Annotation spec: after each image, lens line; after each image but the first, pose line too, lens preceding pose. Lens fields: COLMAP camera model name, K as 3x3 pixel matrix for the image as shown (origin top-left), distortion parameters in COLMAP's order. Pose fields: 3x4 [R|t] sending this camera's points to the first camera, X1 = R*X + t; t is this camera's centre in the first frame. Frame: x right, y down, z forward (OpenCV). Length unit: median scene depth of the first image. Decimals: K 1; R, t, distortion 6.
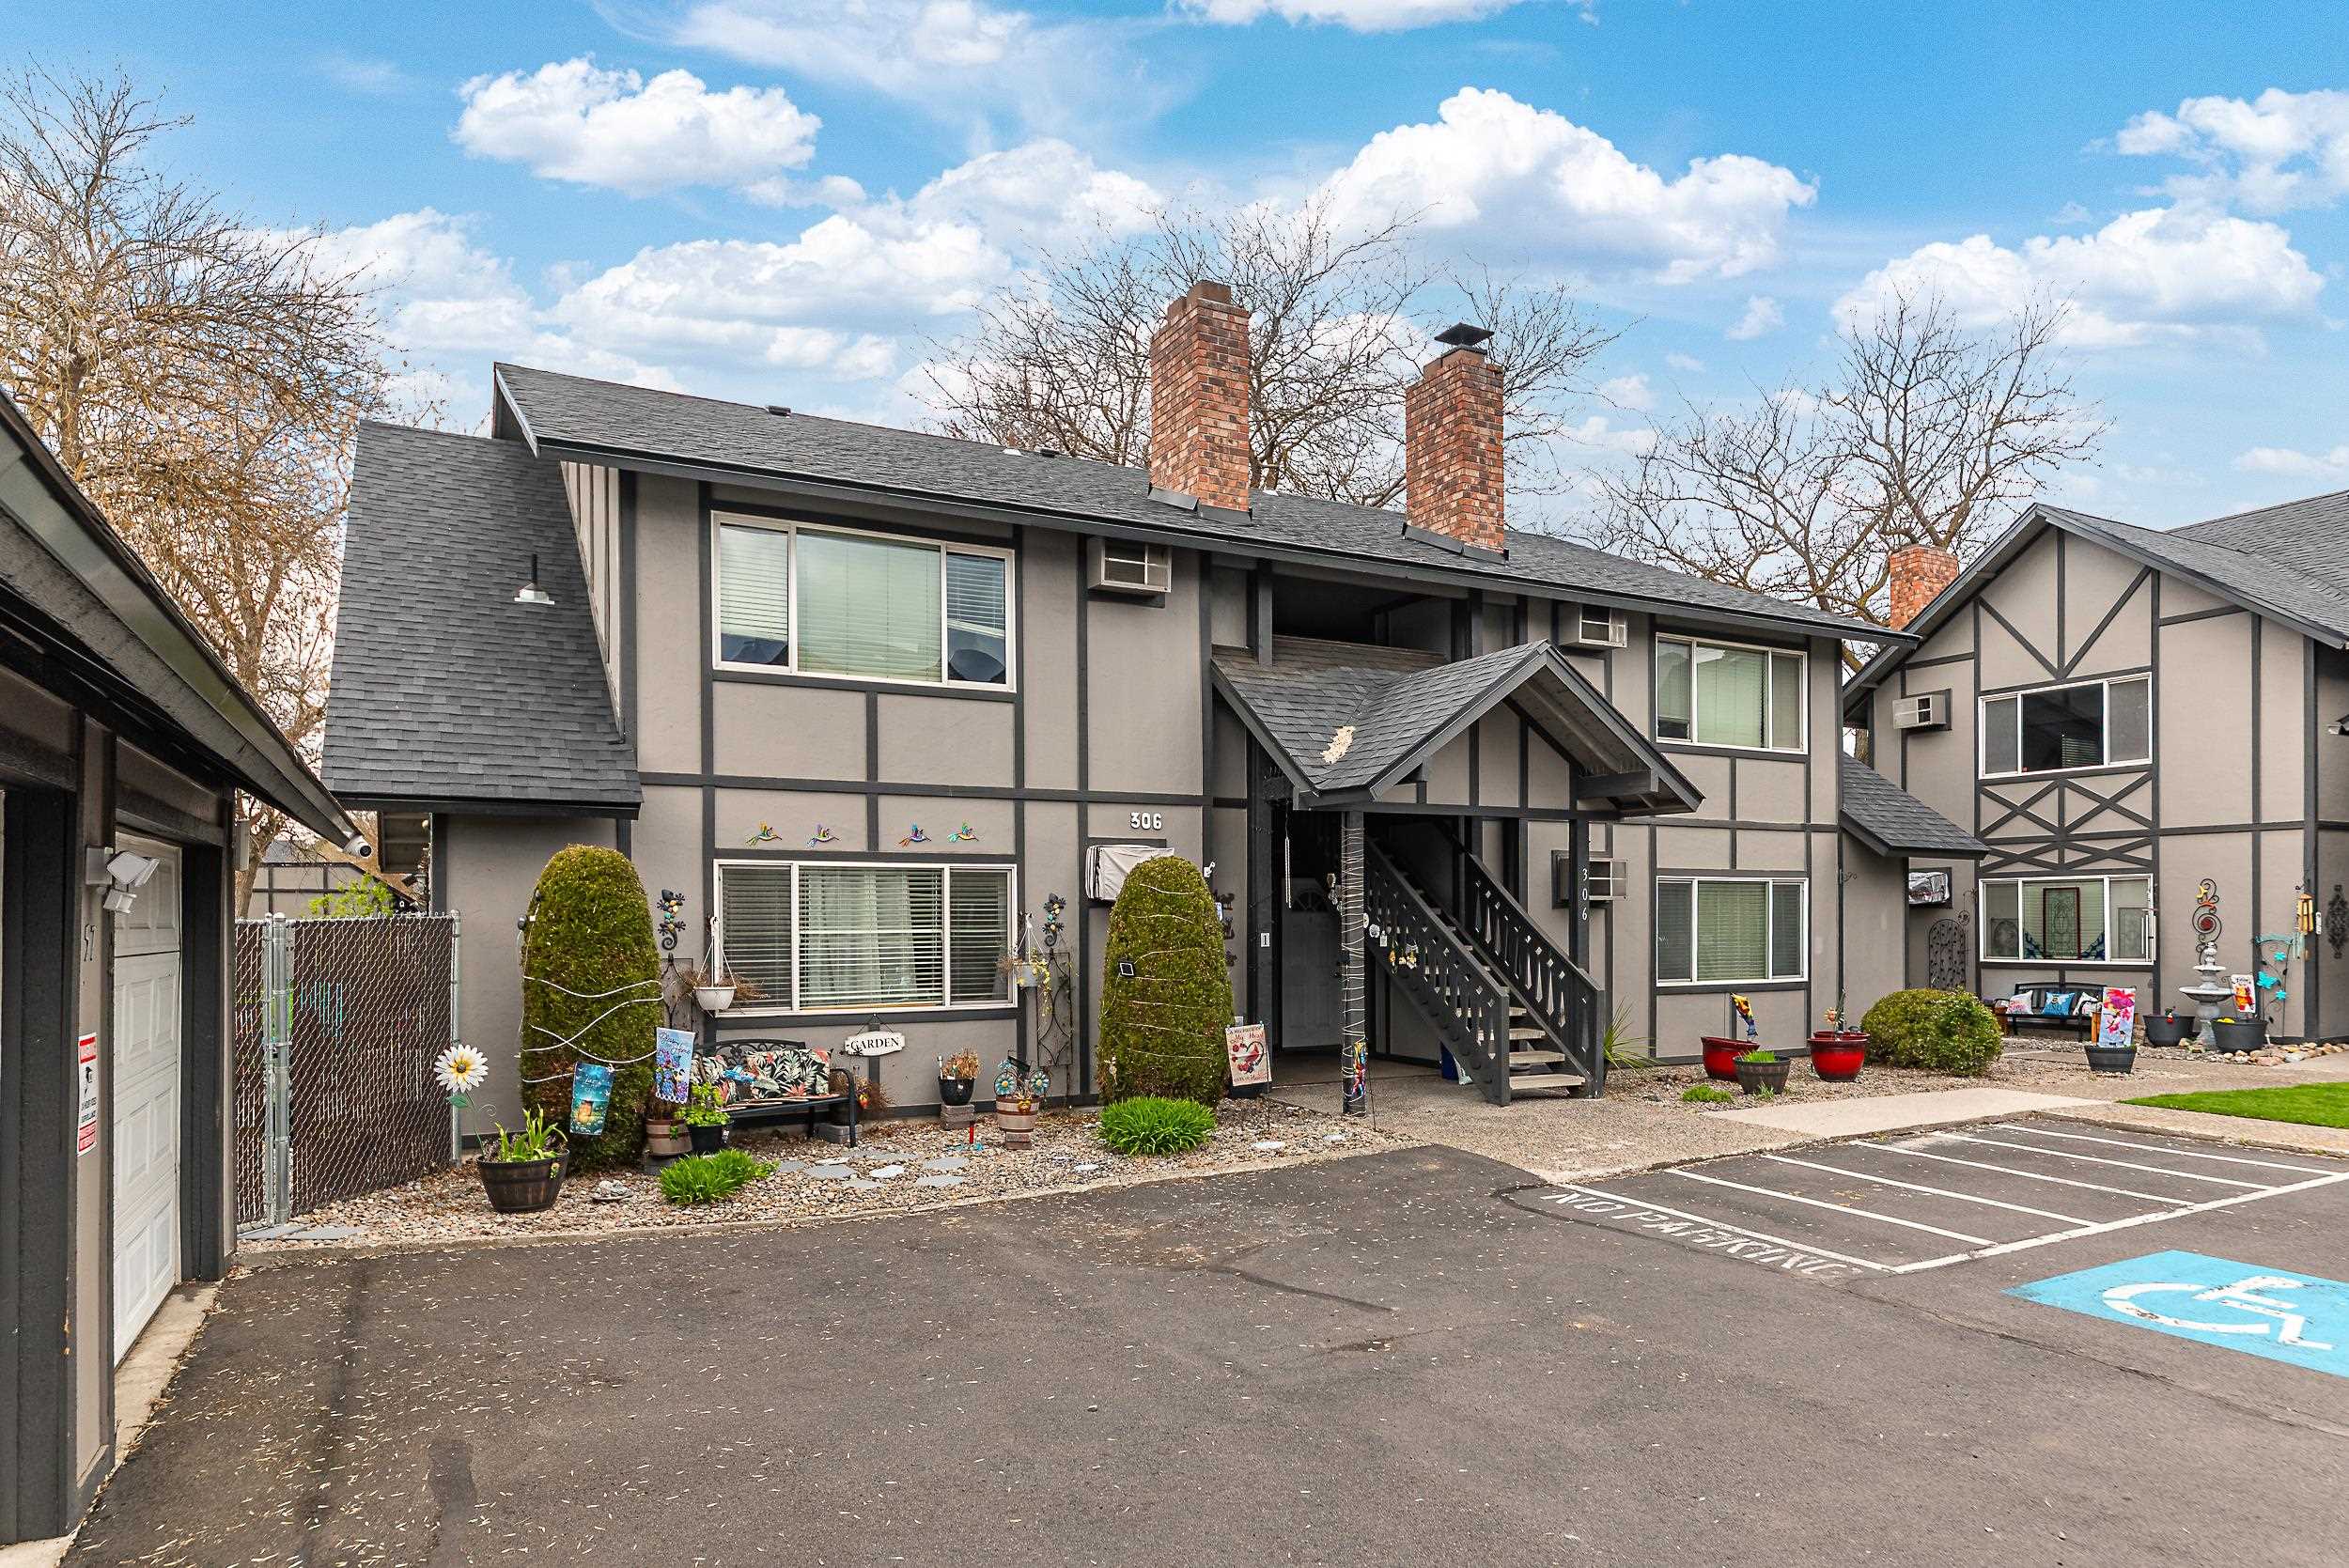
lens RADIAL K [[1369.4, 0, 1174.6], [0, 1369.4, 932.1], [0, 0, 1]] dist [-0.000102, 0.000059]
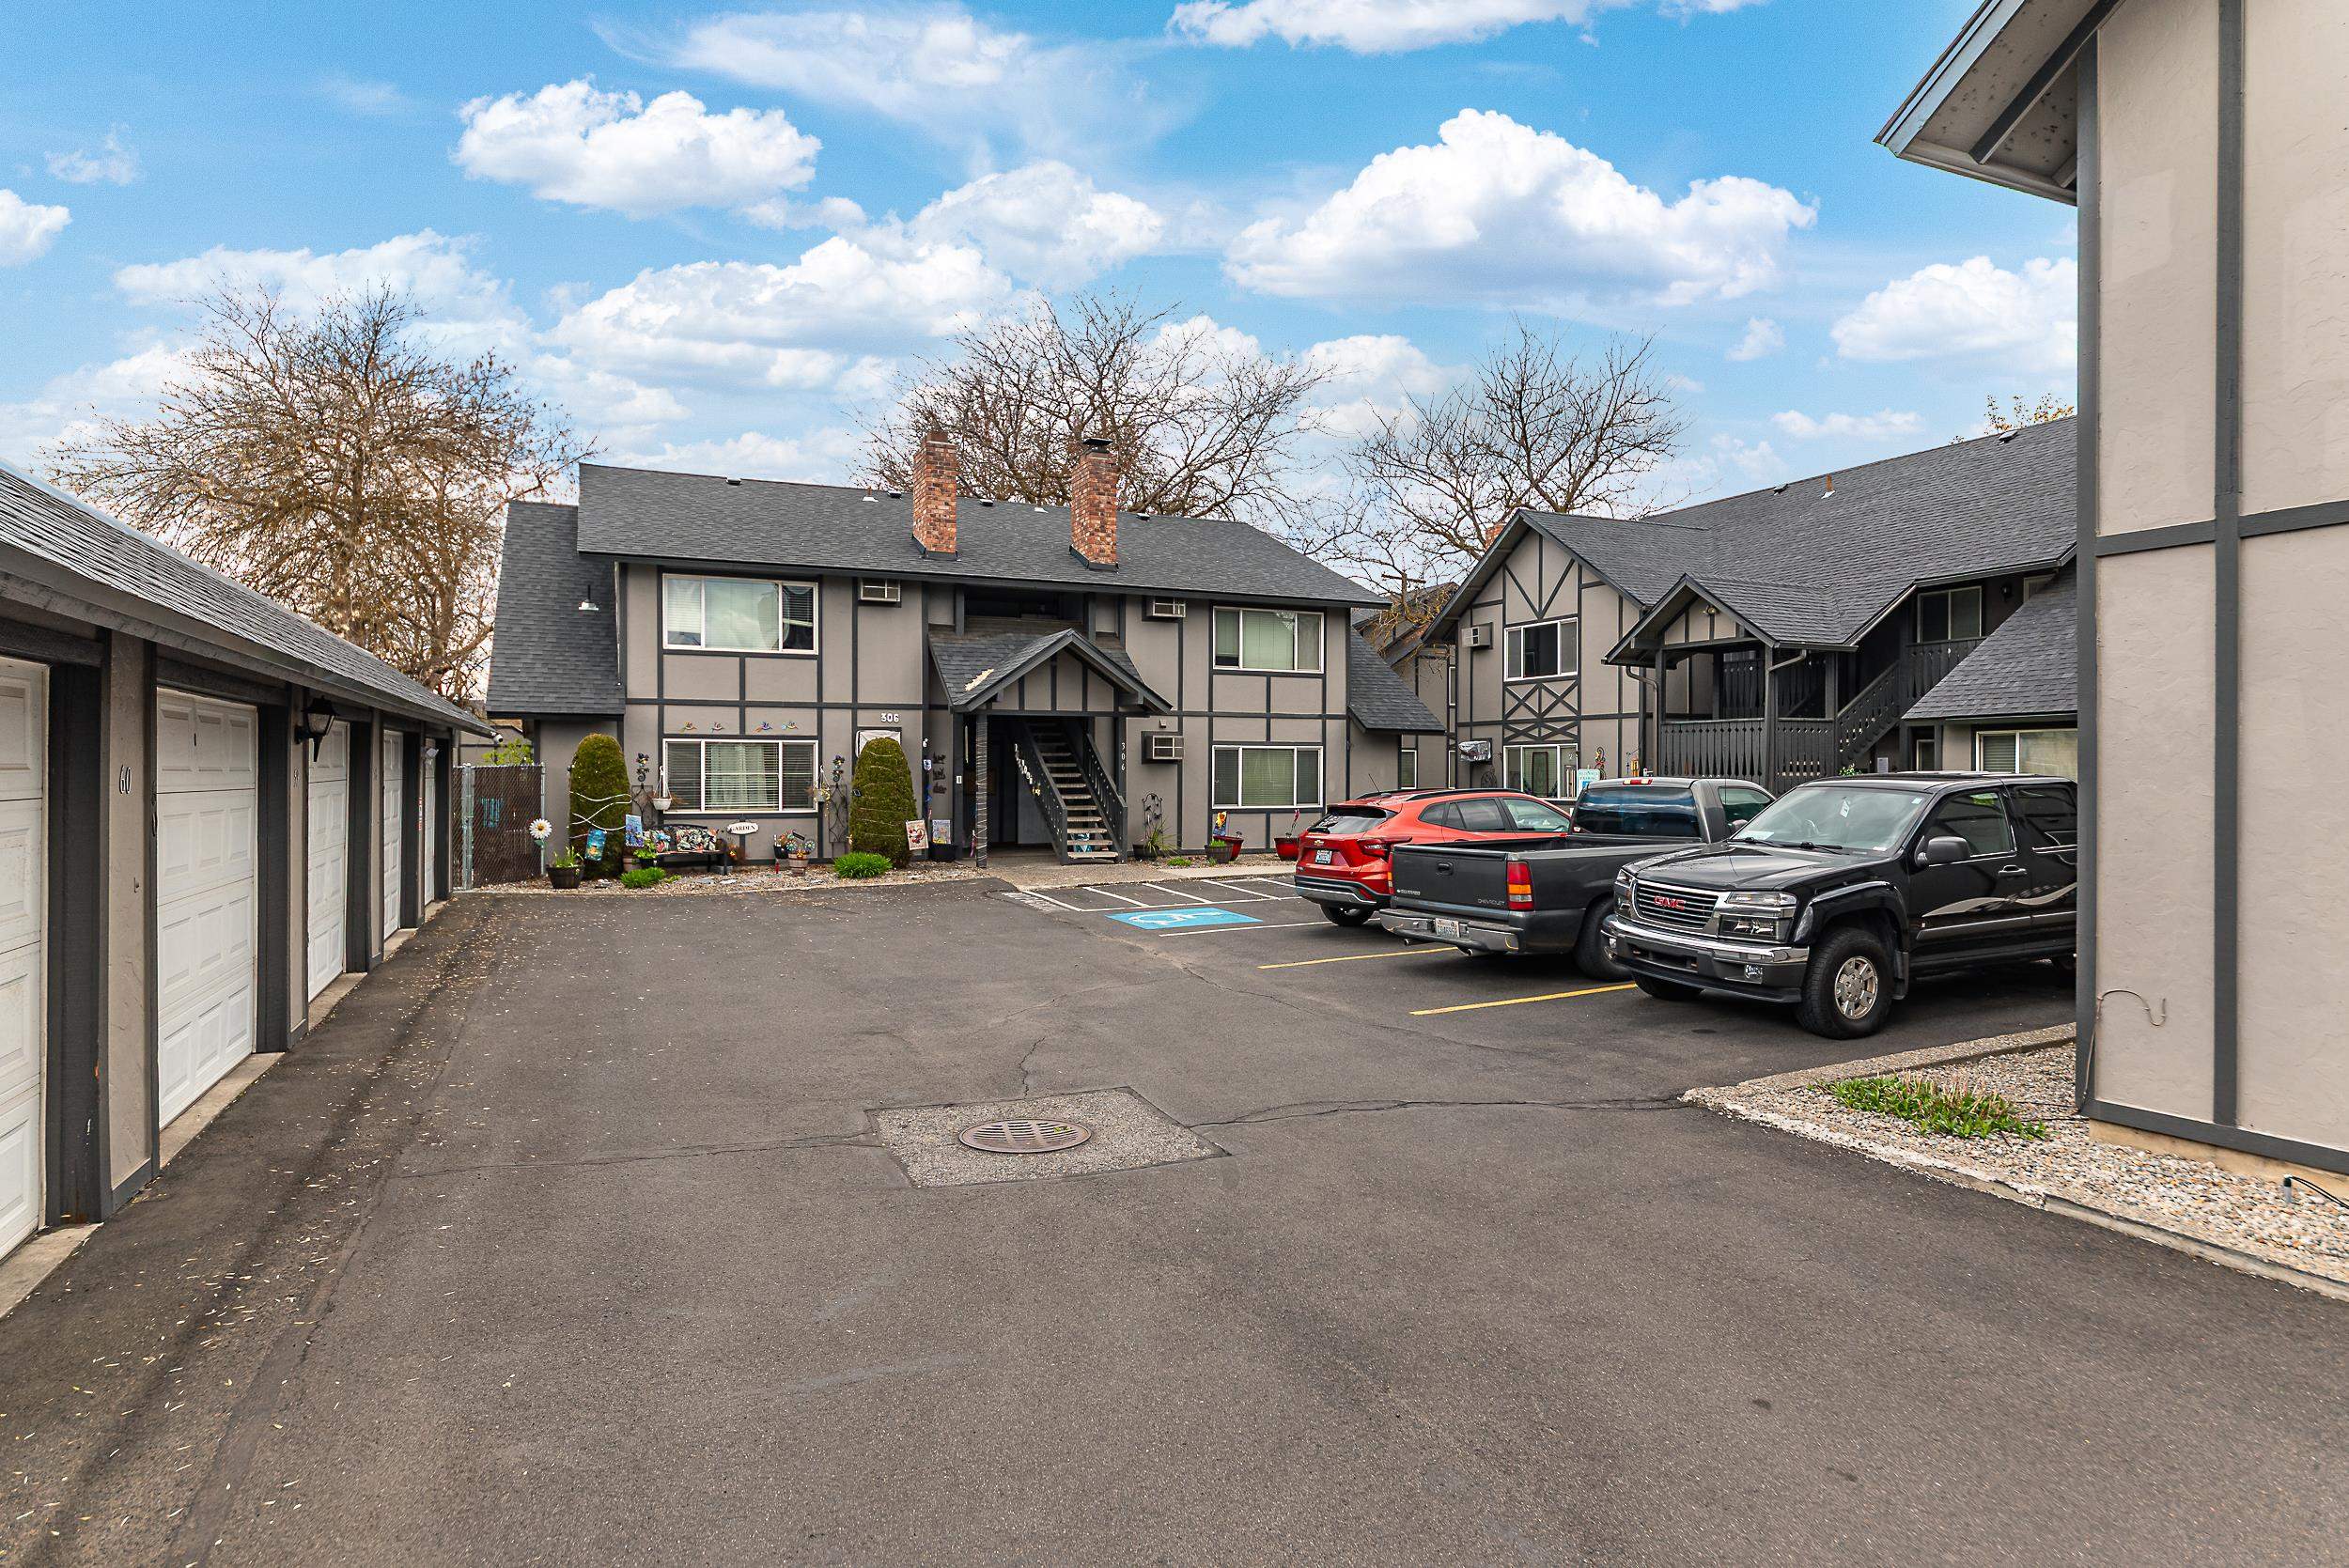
lens RADIAL K [[1346.4, 0, 1174.5], [0, 1346.4, 784.0], [0, 0, 1]] dist [-0.001202, 0.000127]
pose [[0.995843, 0.007082, -0.090811, 0.571312], [-0.006905, 0.999974, 0.002261, 0.005831], [0.090825, -0.001624, 0.995866, -0.892019]]
